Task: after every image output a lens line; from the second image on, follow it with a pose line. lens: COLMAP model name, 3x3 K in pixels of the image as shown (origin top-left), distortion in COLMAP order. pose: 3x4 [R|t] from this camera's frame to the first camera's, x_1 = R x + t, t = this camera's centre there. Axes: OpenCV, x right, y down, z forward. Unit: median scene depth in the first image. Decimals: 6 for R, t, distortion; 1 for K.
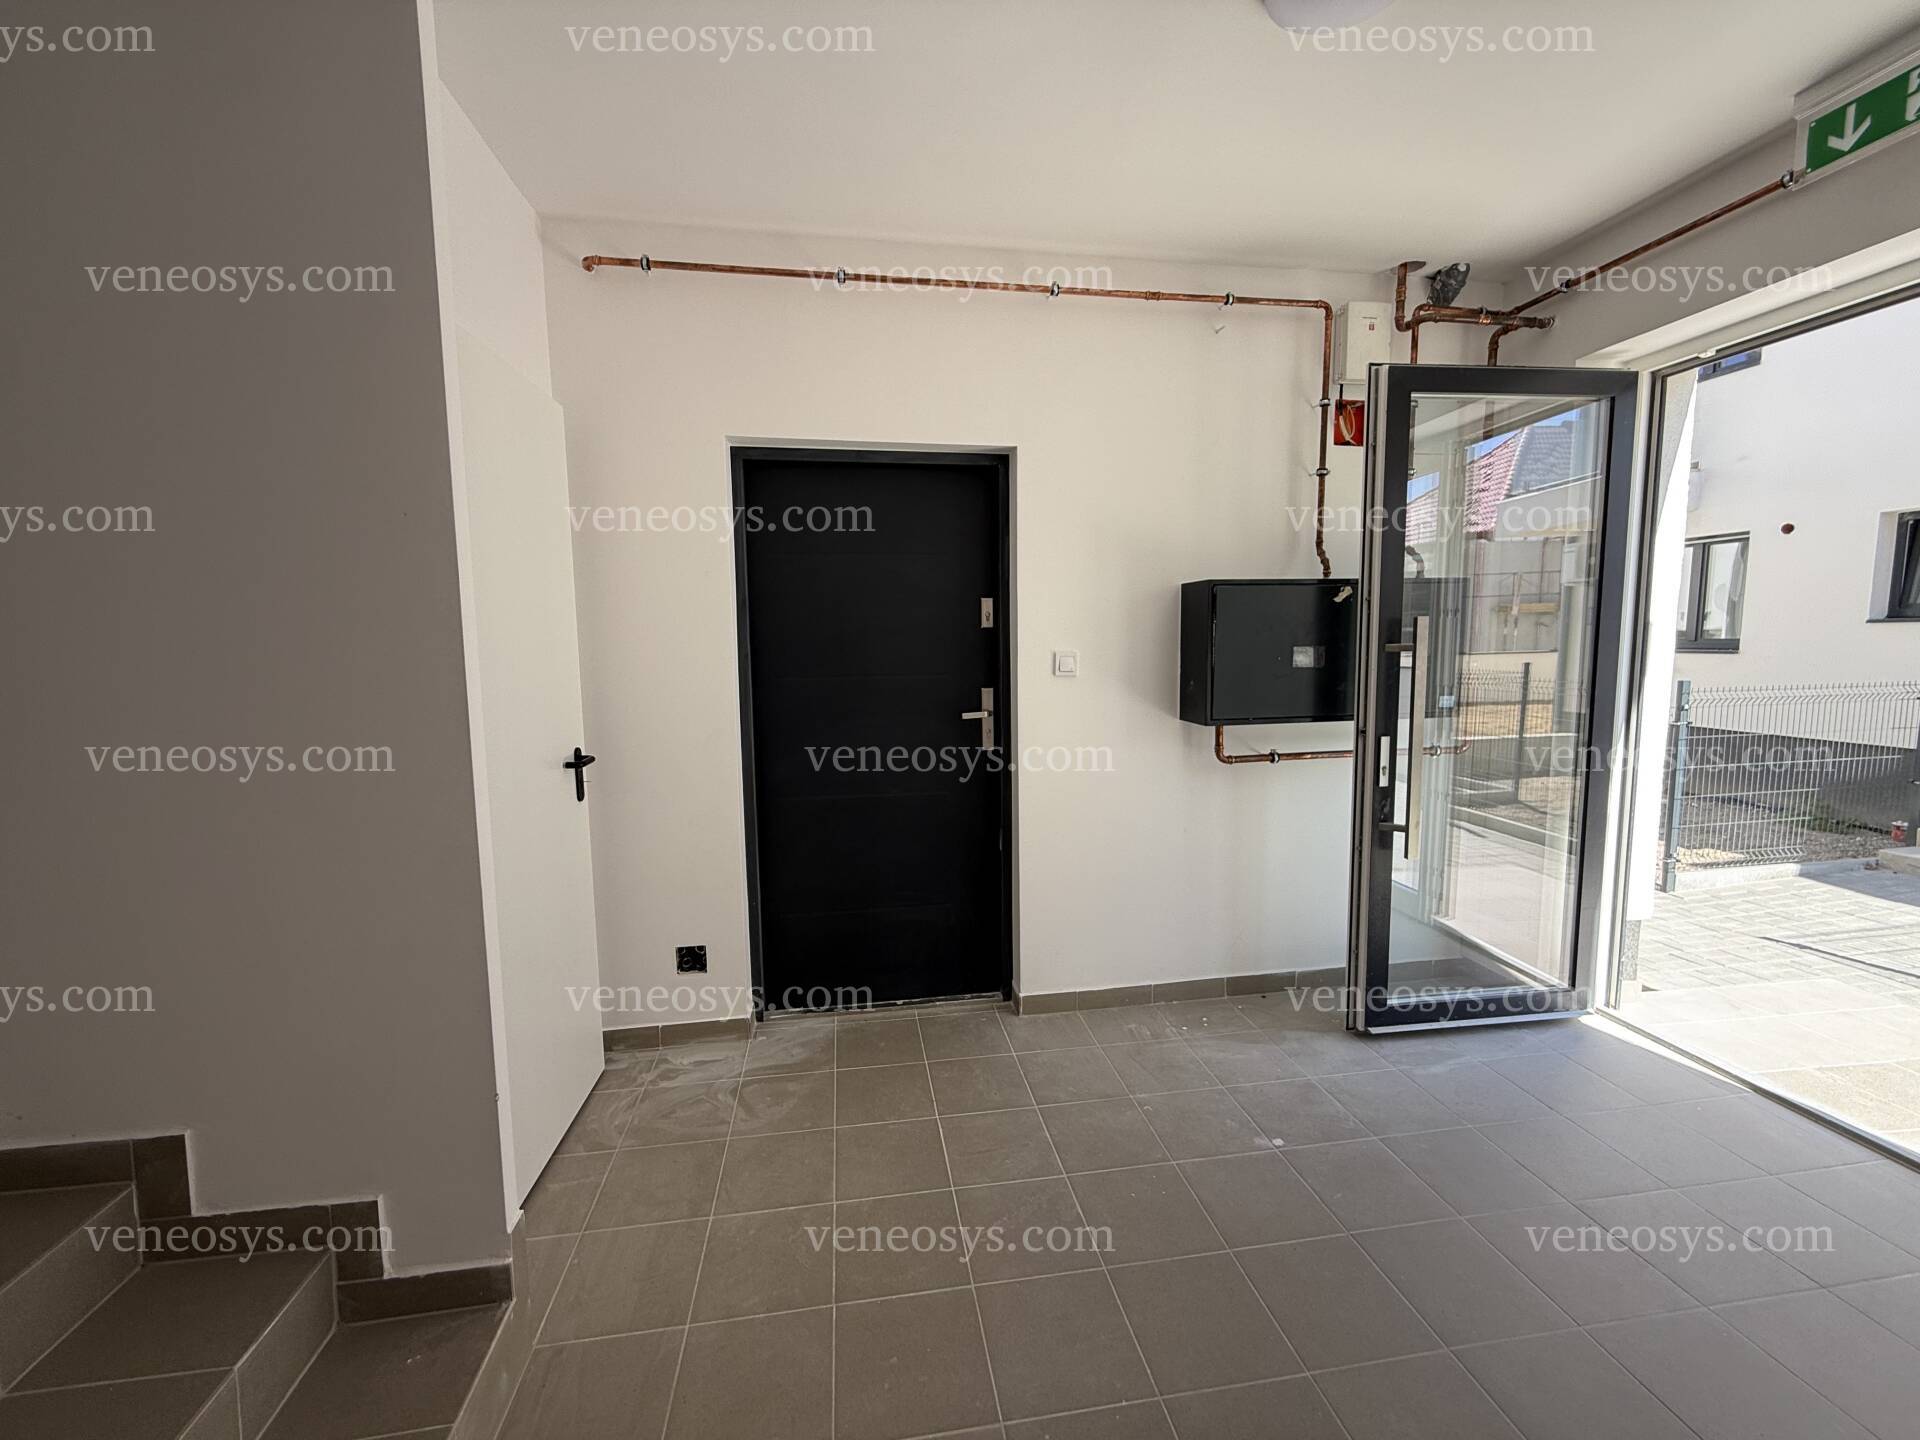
lens RADIAL K [[765.0, 0, 958.8], [0, 765.0, 717.1], [0, 0, 1]] dist [-0.001084, -0.000187]
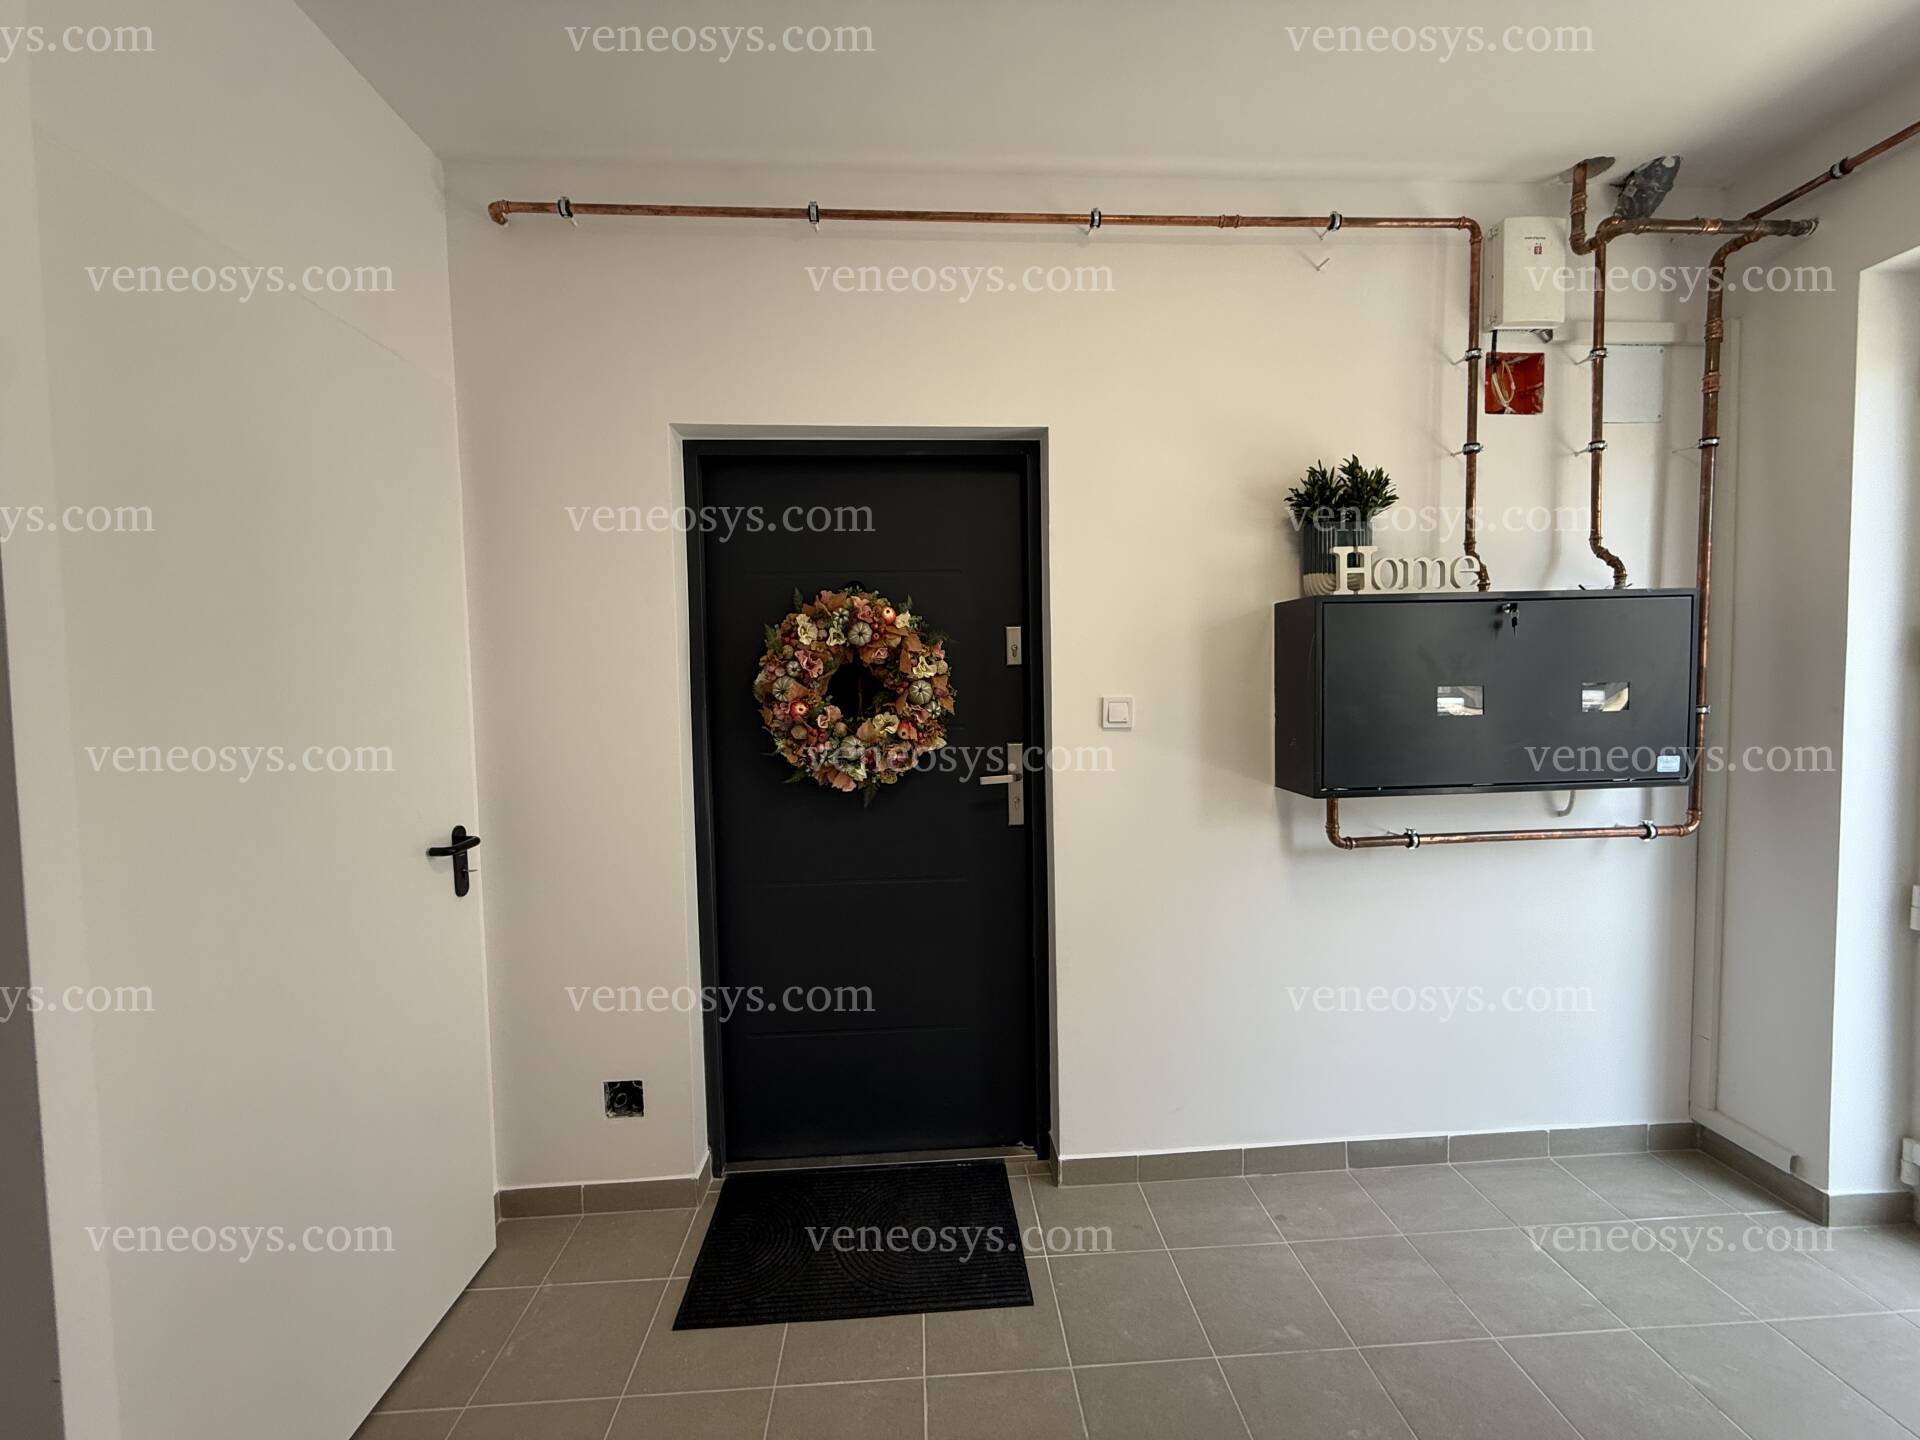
lens RADIAL K [[765.0, 0, 956.8], [0, 765.0, 718.7], [0, 0, 1]] dist [-0.001084, -0.000187]
pose [[0.995249, -0.002632, -0.097326, 0.057120], [-0.002277, 0.998732, -0.050294, -0.025078], [0.097335, 0.050277, 0.993981, 0.242088]]
